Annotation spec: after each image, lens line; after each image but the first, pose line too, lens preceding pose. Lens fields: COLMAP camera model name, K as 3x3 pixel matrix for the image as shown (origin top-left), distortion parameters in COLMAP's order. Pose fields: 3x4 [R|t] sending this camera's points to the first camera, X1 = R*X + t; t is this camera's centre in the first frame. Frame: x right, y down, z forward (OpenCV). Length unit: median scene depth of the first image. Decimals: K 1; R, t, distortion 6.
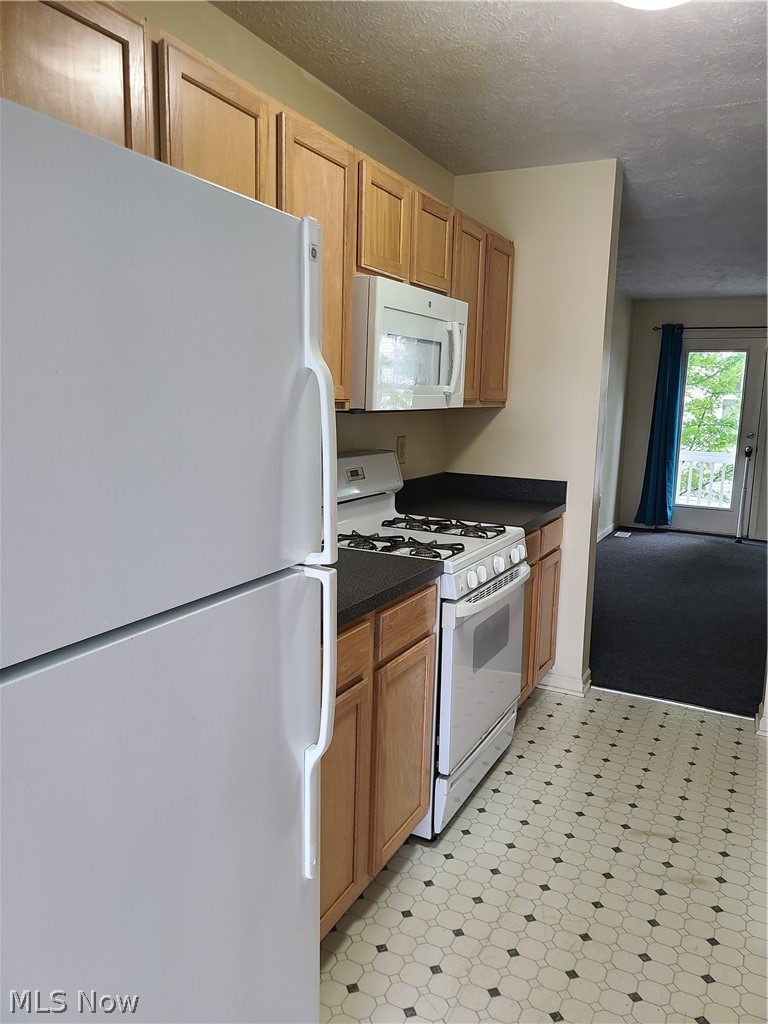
lens RADIAL K [[765.3, 0, 381.5], [0, 765.3, 512.7], [0, 0, 1]] dist [0.053288, -0.003066]
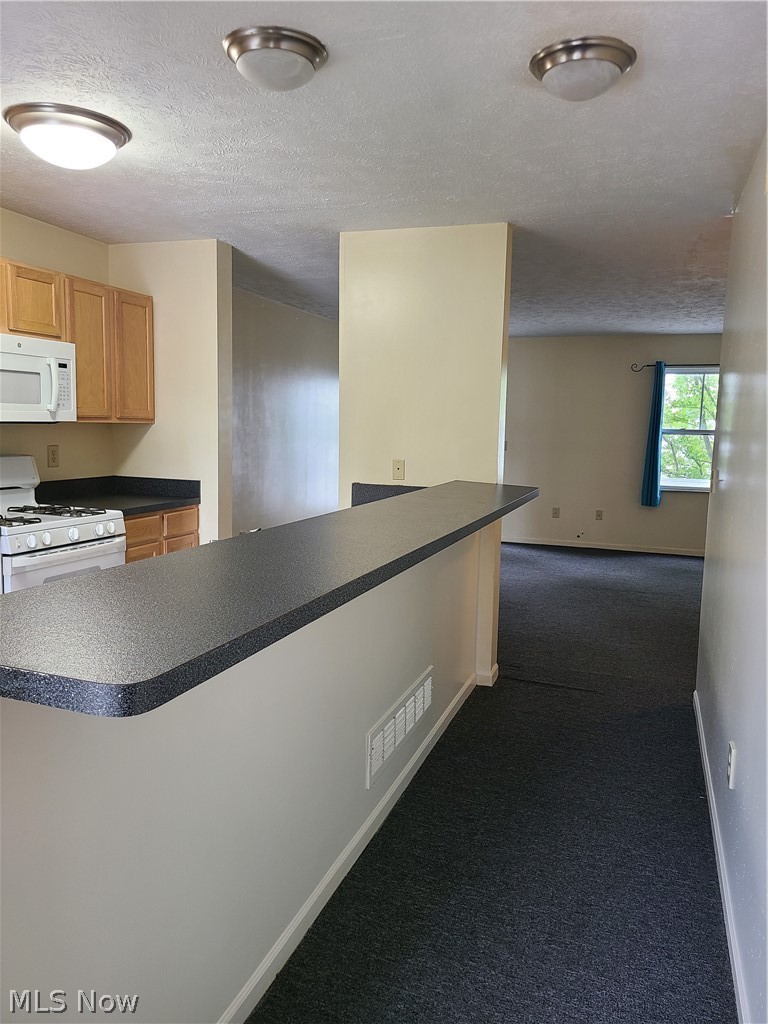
lens RADIAL K [[765.3, 0, 383.1], [0, 765.3, 513.0], [0, 0, 1]] dist [0.053288, -0.003066]
pose [[0.993211, -0.017896, 0.114941, 0.391247], [0.022049, 0.999145, -0.034964, 0.065285], [-0.114217, 0.037261, 0.992757, -0.315090]]
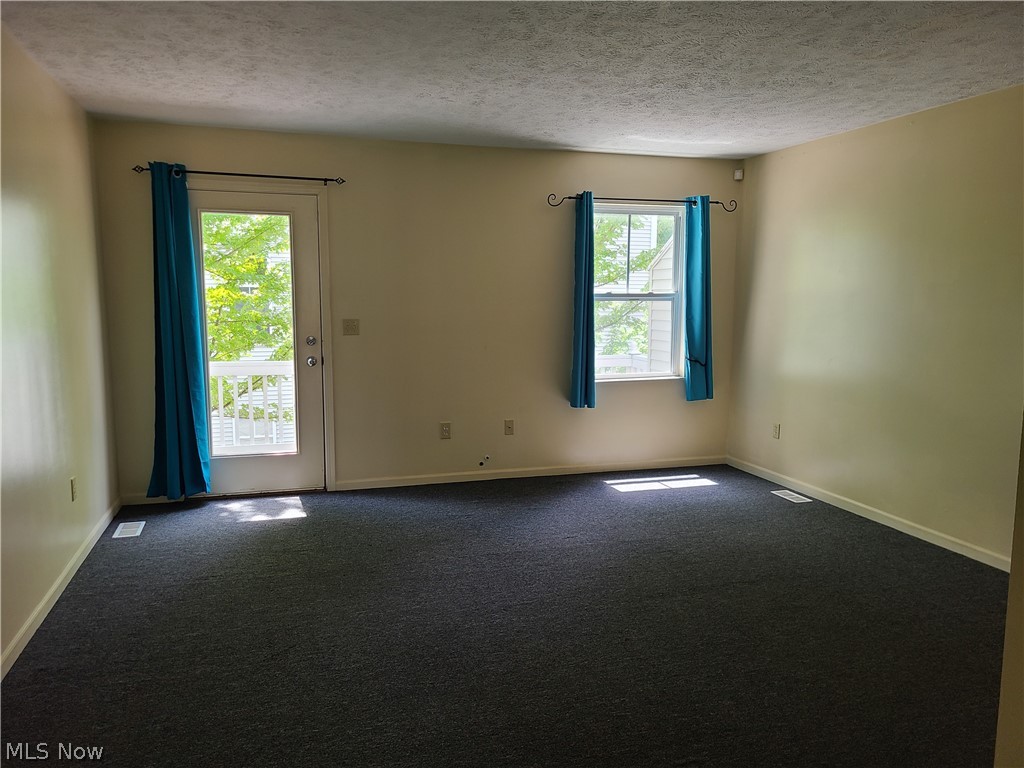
lens RADIAL K [[765.3, 0, 512.3], [0, 765.3, 384.2], [0, 0, 1]] dist [0.053288, -0.003066]
pose [[0.725998, -0.112249, 0.678474, 0.297884], [0.120380, 0.992099, 0.035325, -0.131981], [-0.677078, 0.056029, 0.733775, 0.802687]]
